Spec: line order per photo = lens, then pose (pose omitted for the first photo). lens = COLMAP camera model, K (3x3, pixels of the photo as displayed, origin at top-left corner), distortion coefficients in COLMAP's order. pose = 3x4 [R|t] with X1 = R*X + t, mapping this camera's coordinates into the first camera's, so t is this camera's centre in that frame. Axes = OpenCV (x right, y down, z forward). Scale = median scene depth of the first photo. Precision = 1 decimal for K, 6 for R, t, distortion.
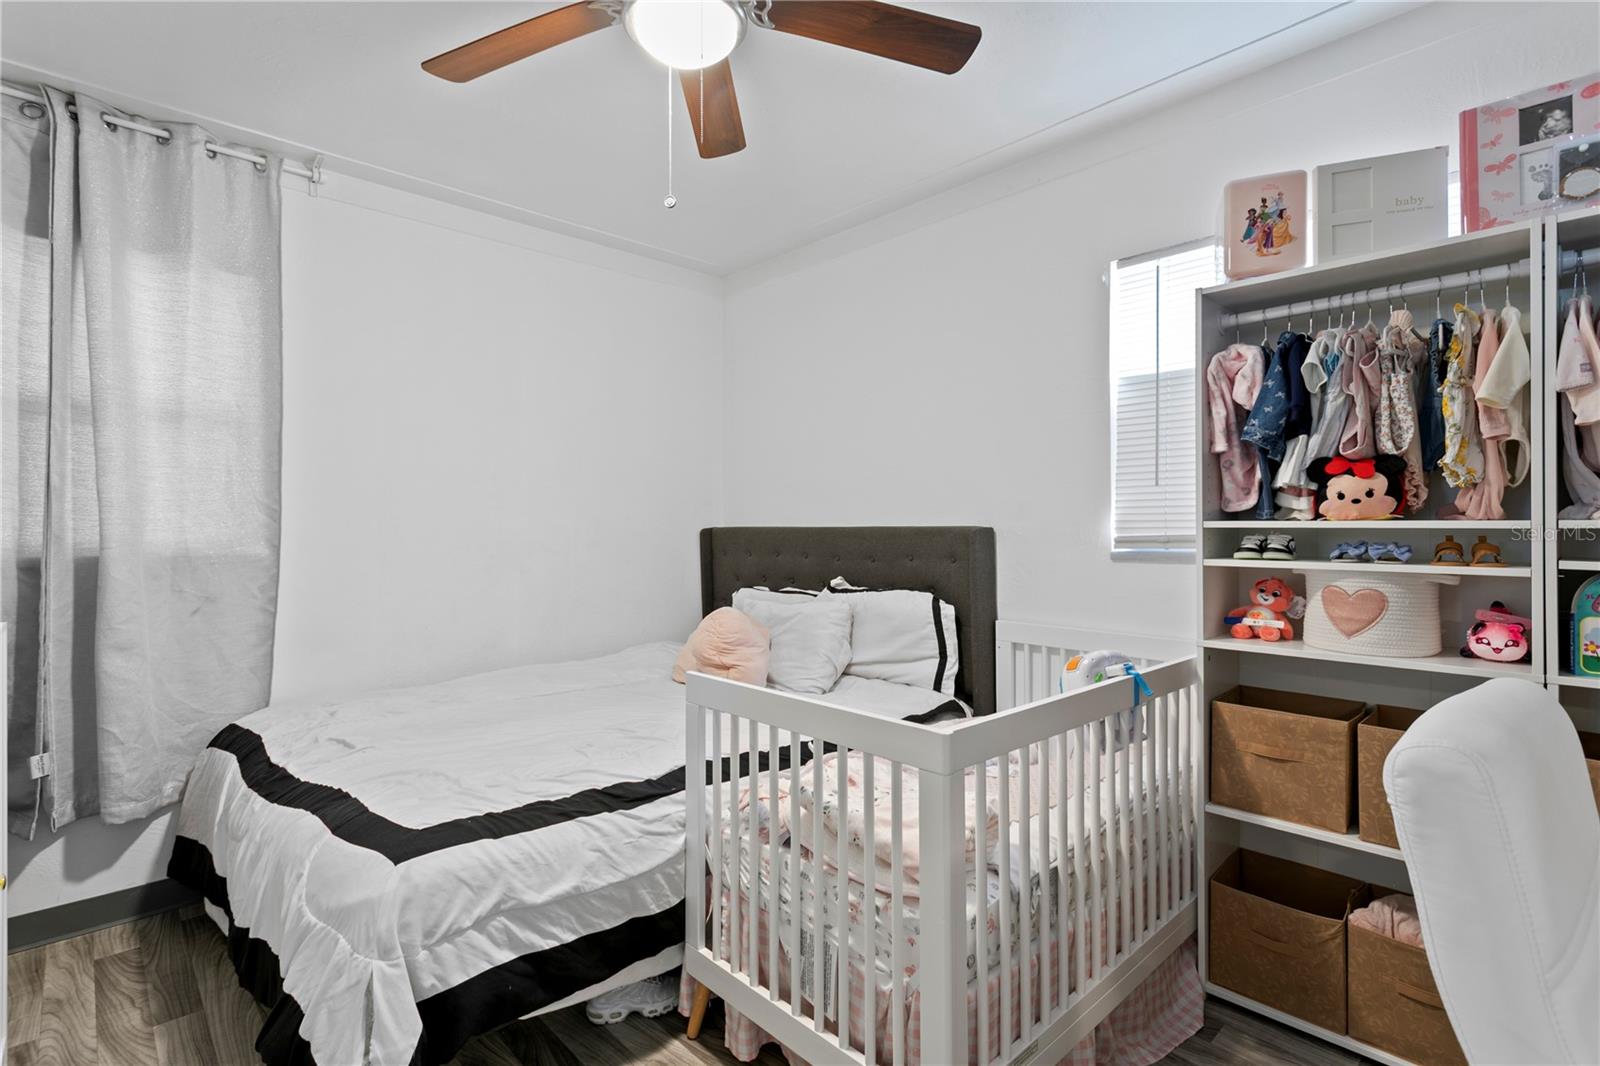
lens RADIAL K [[755.8, 0, 798.2], [0, 755.8, 529.5], [0, 0, 1]] dist [-0.014486, 0.008796]
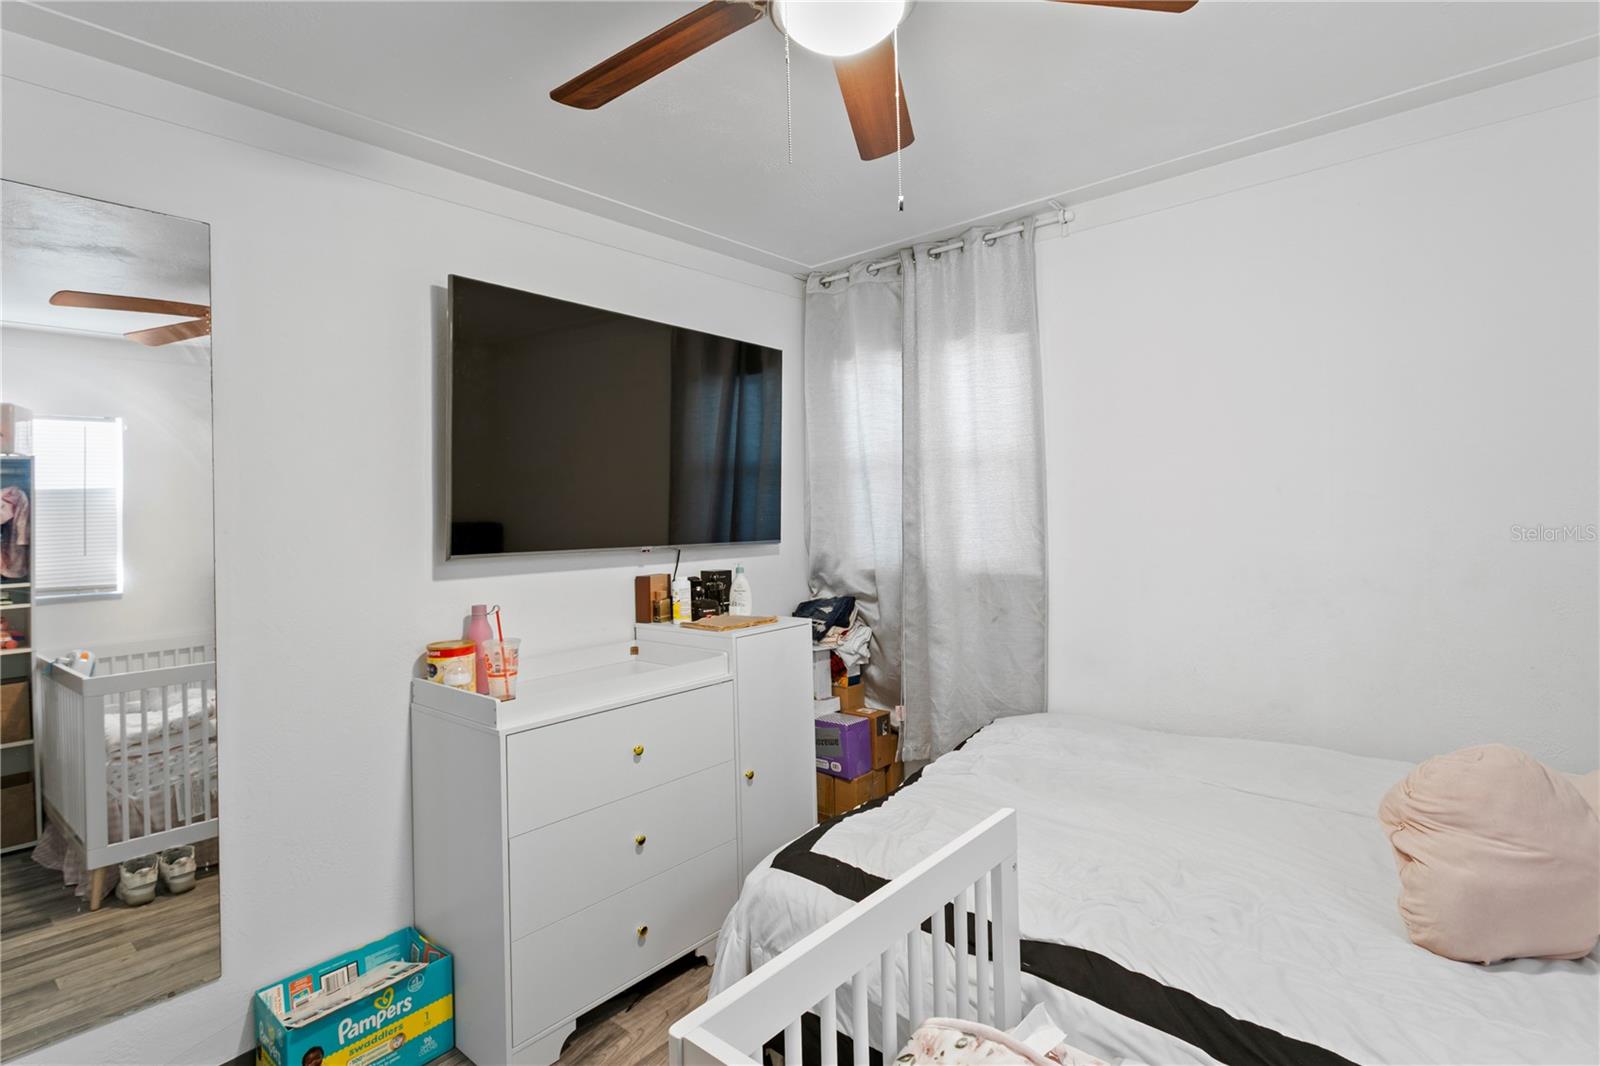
lens RADIAL K [[755.8, 0, 798.2], [0, 755.8, 529.5], [0, 0, 1]] dist [-0.014486, 0.008796]
pose [[0.160421, -0.002959, -0.987044, 0.375325], [0.019308, 0.999814, 0.000141, -0.046064], [0.986860, -0.019080, 0.160449, 0.509548]]
